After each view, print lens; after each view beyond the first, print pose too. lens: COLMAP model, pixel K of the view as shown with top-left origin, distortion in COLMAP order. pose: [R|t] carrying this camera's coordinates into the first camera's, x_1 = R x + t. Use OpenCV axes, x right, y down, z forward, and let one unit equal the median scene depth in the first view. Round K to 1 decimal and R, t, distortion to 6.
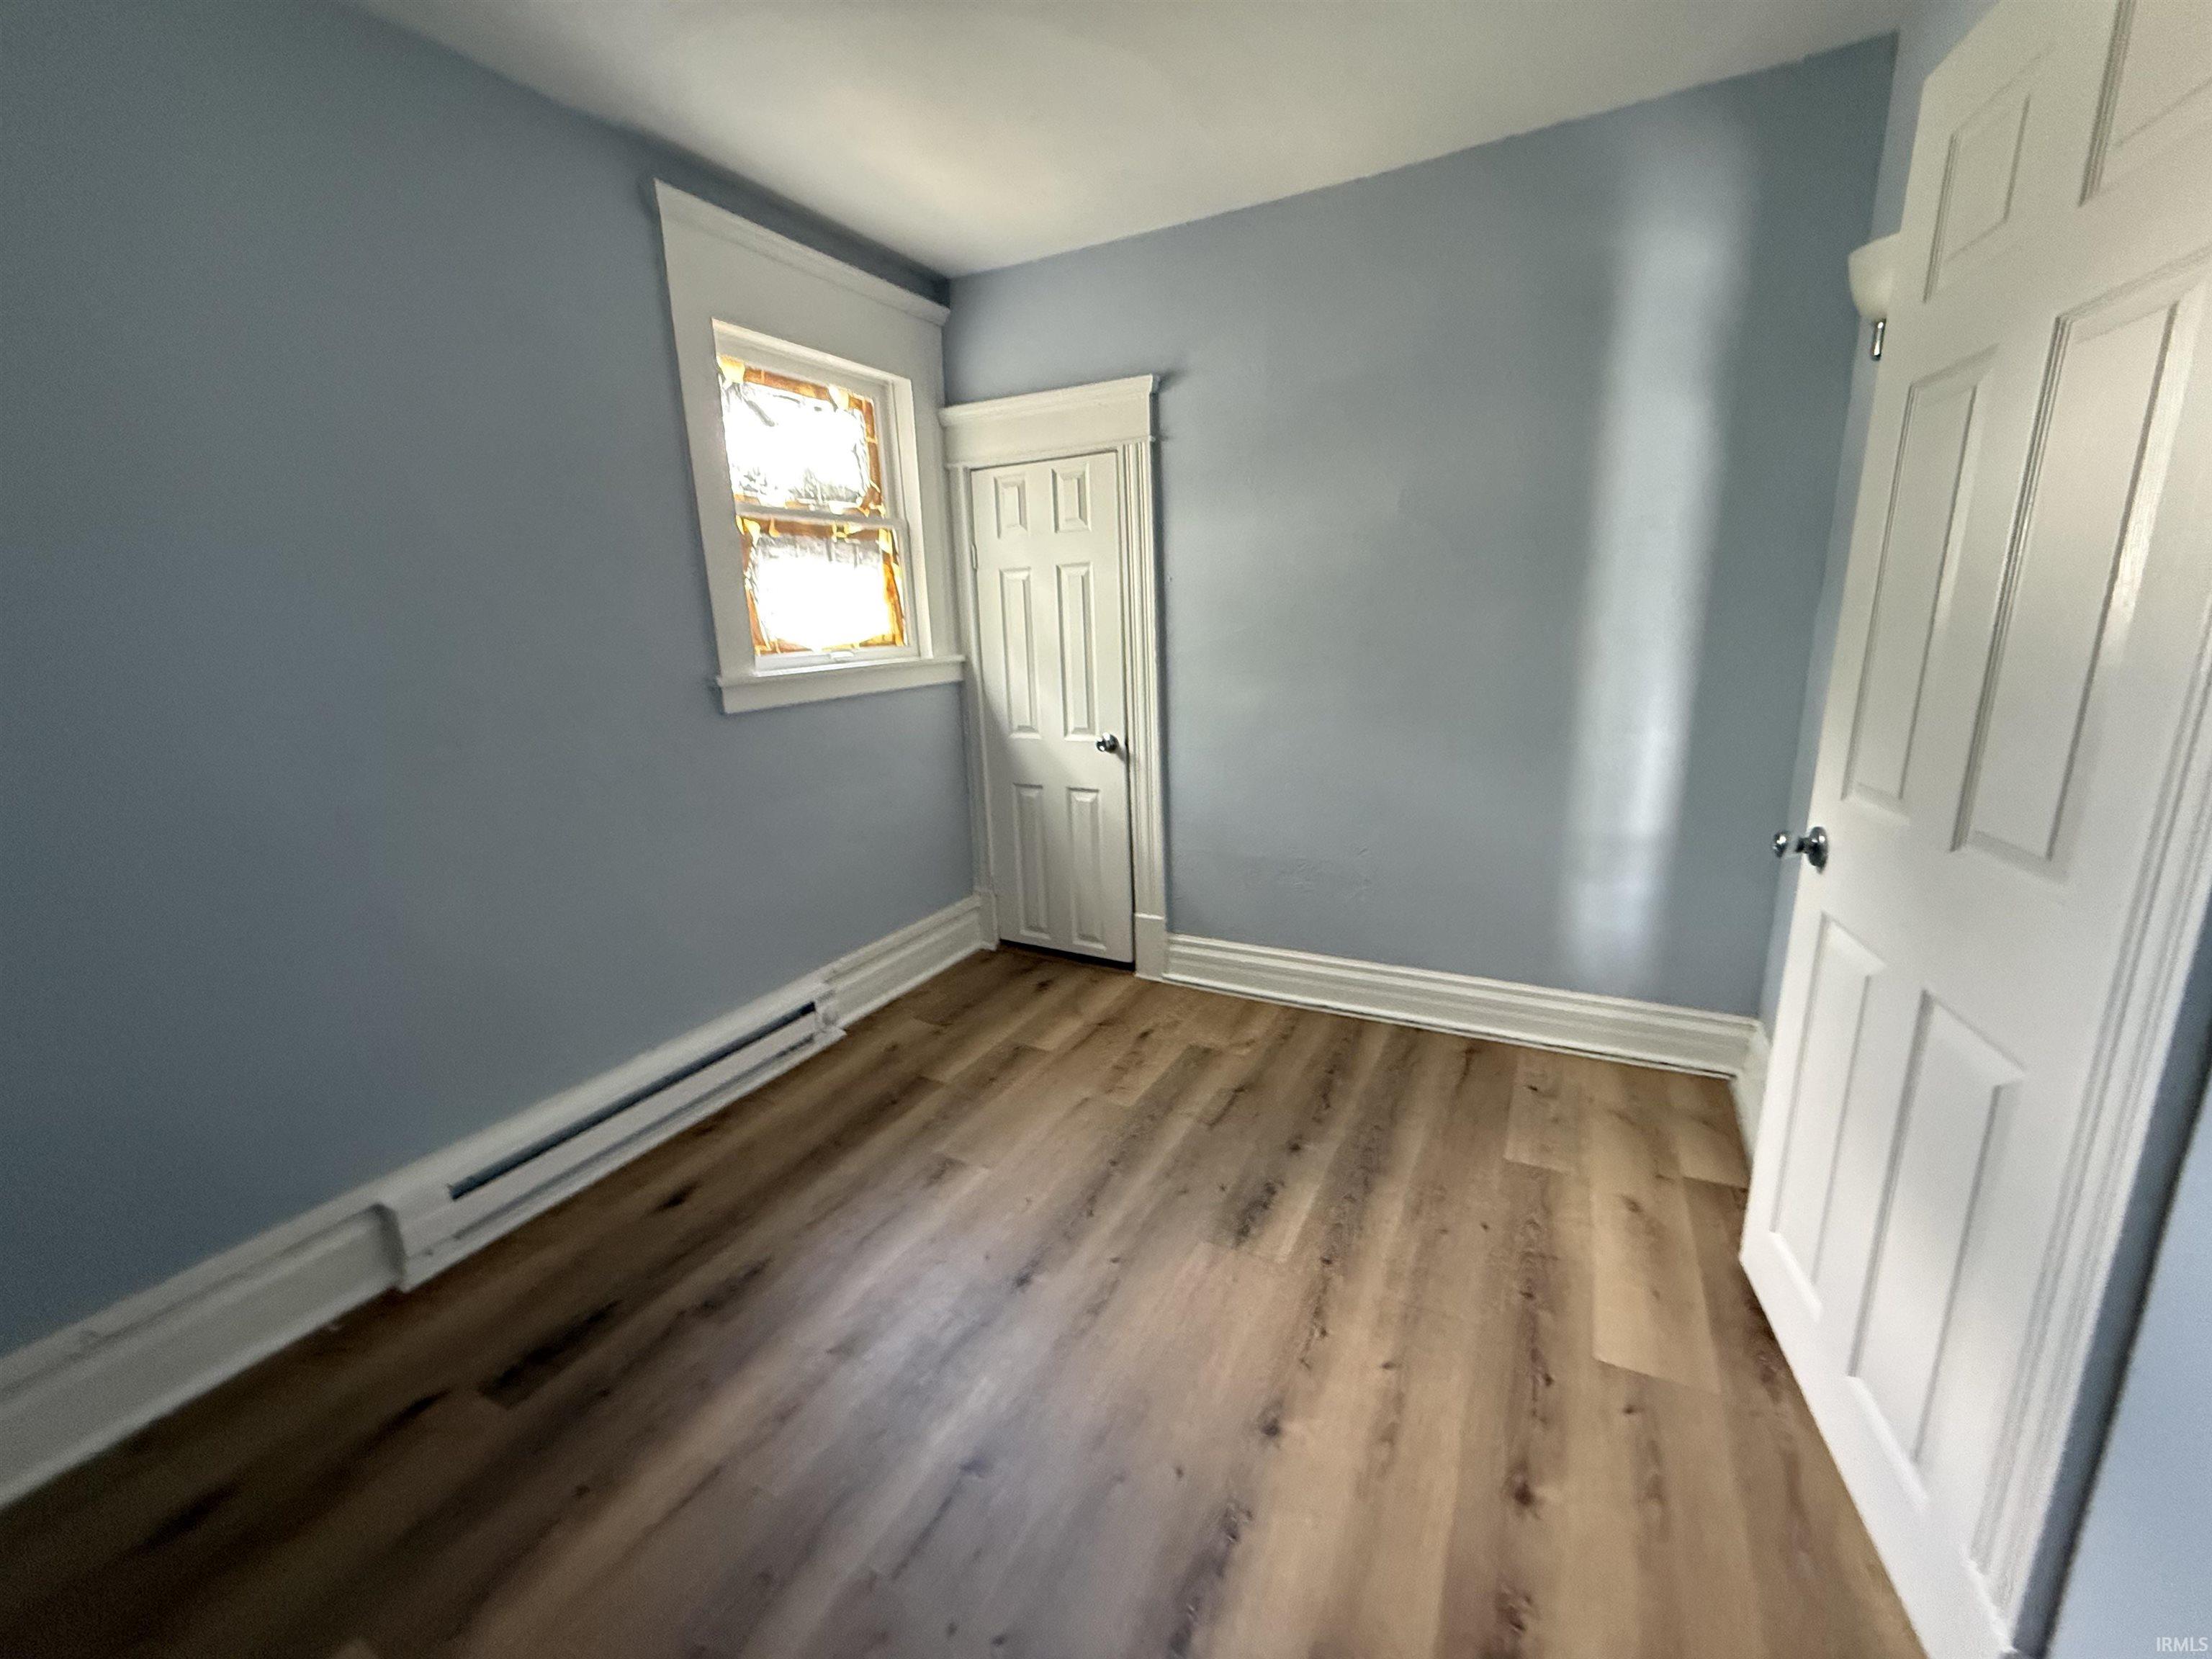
lens RADIAL K [[889.0, 0, 1098.4], [0, 889.0, 832.7], [0, 0, 1]] dist [-0.001158, 0.000557]
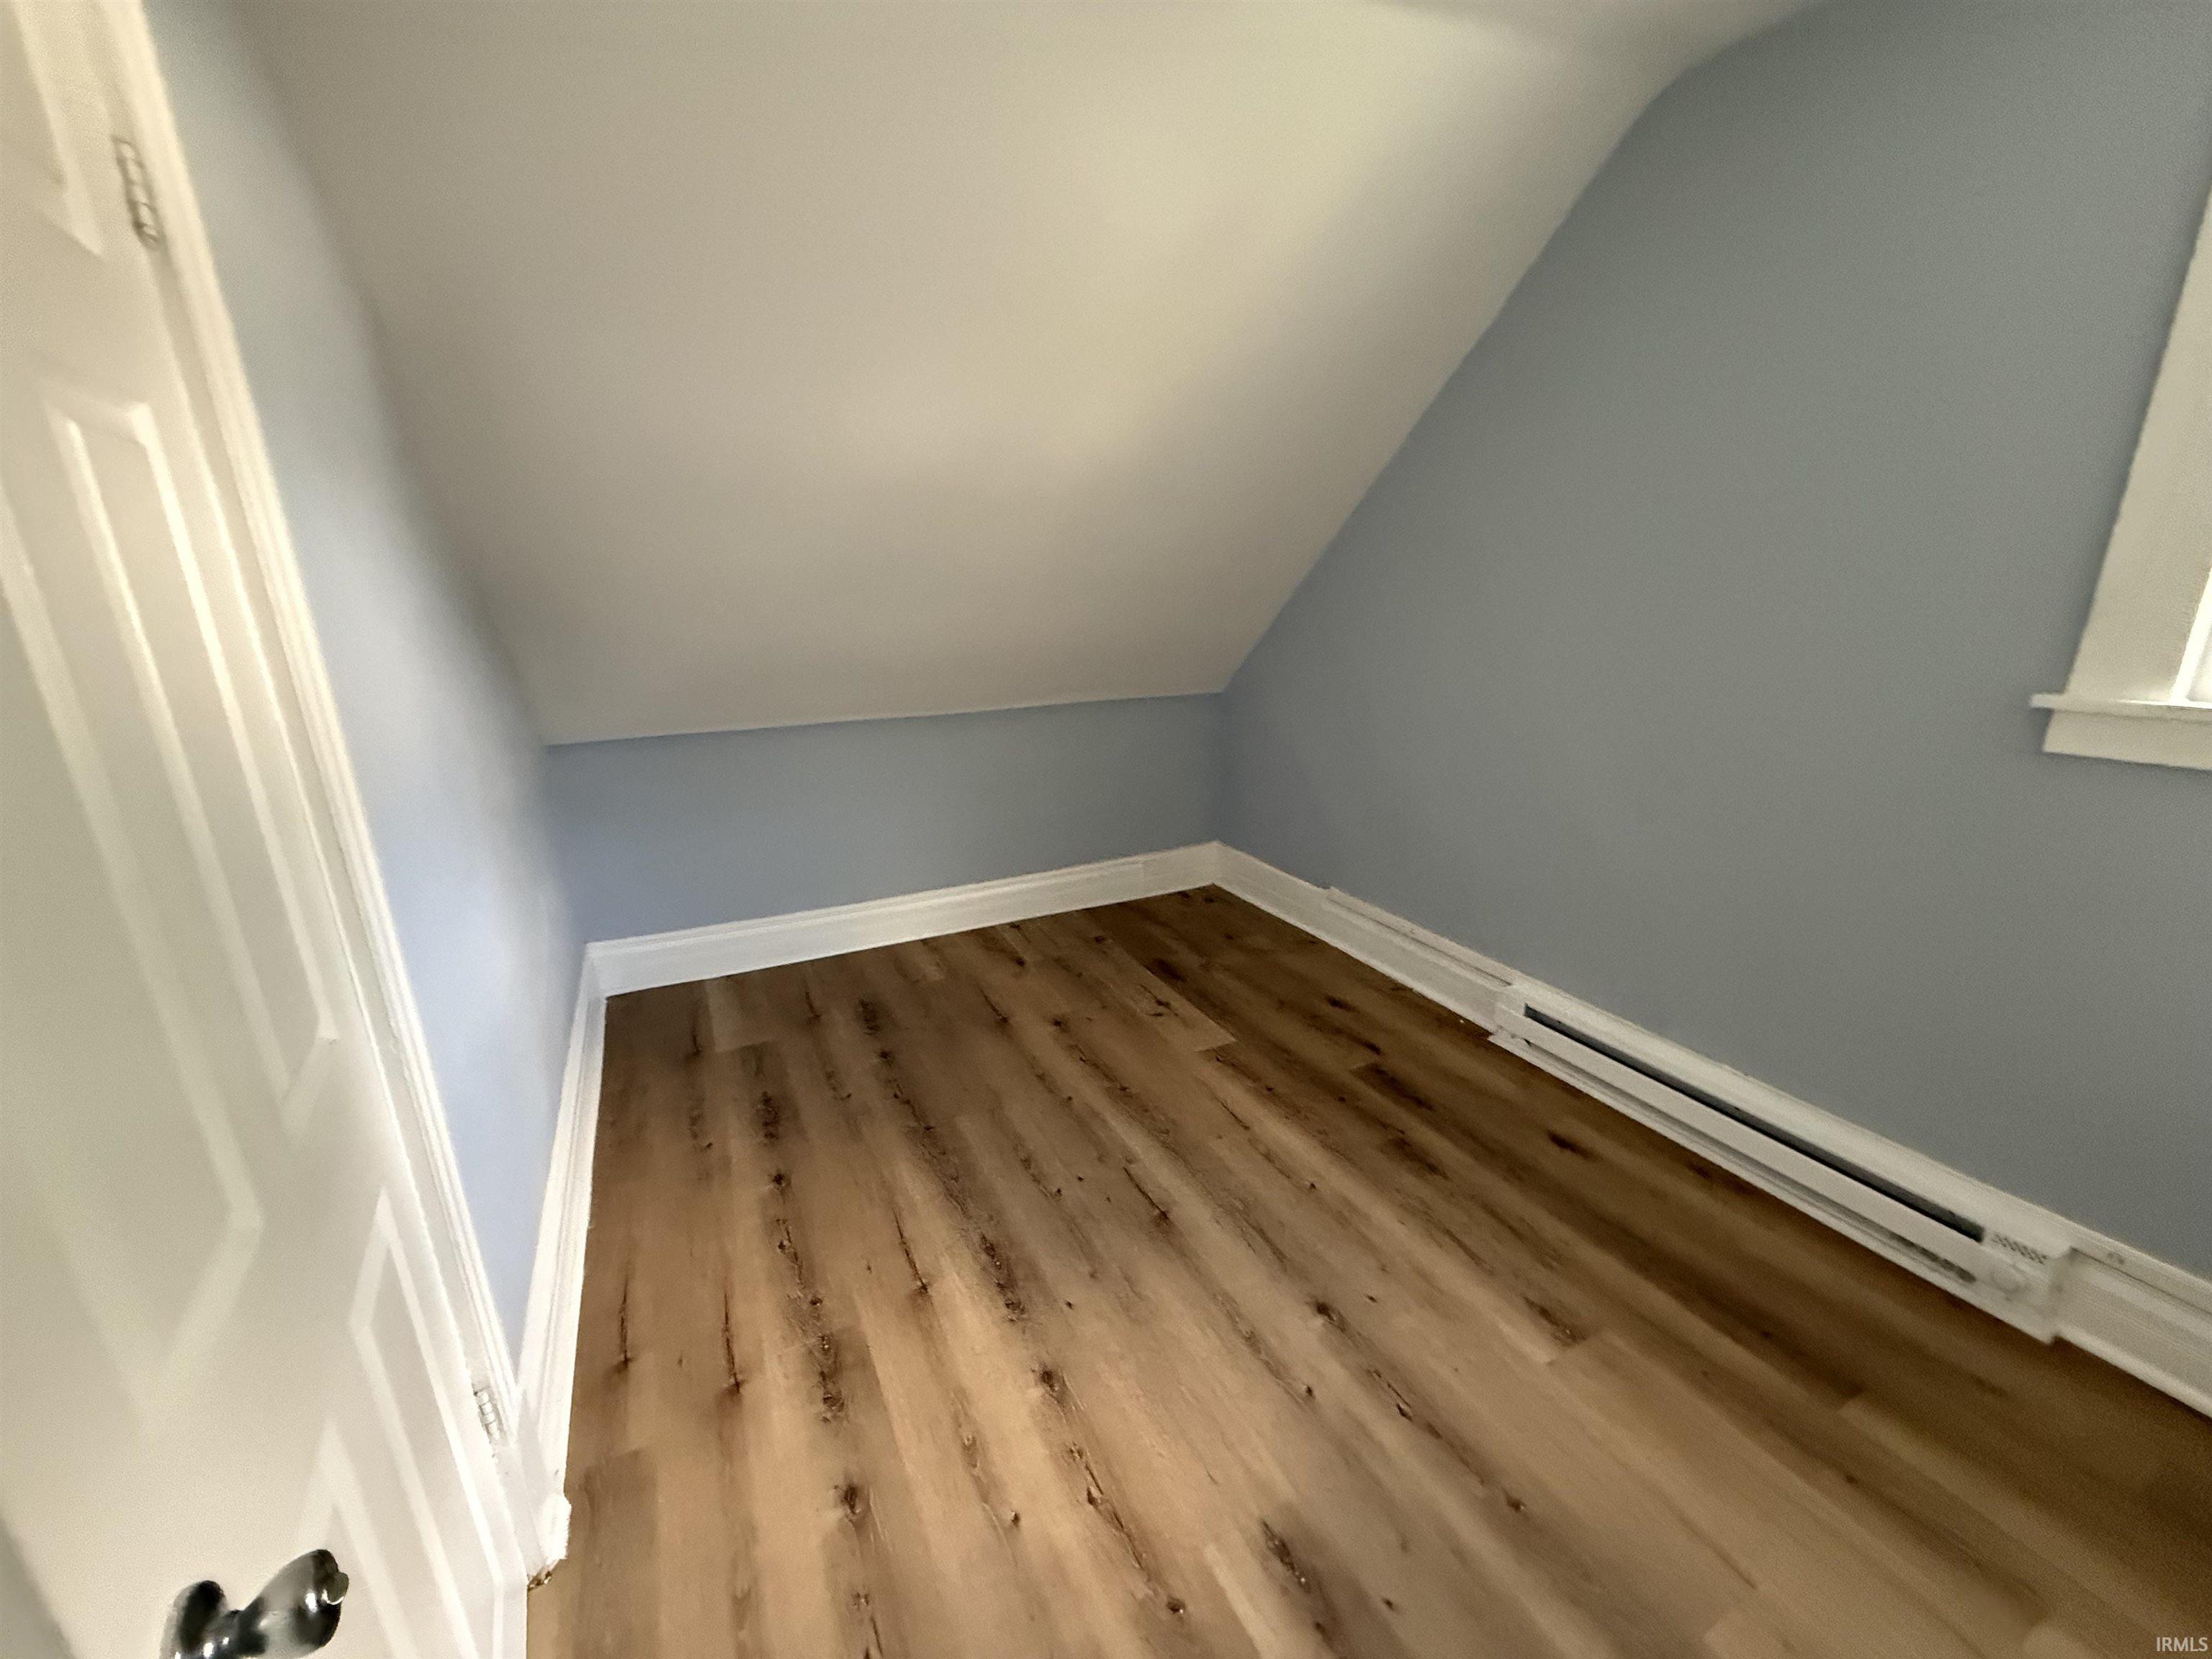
lens RADIAL K [[889.0, 0, 1099.3], [0, 889.0, 833.0], [0, 0, 1]] dist [-0.001158, 0.000557]
pose [[-0.583910, 0.279425, -0.762214, 0.657017], [-0.145535, 0.887657, 0.436903, -0.356745], [0.798667, 0.366041, -0.477646, 1.066574]]
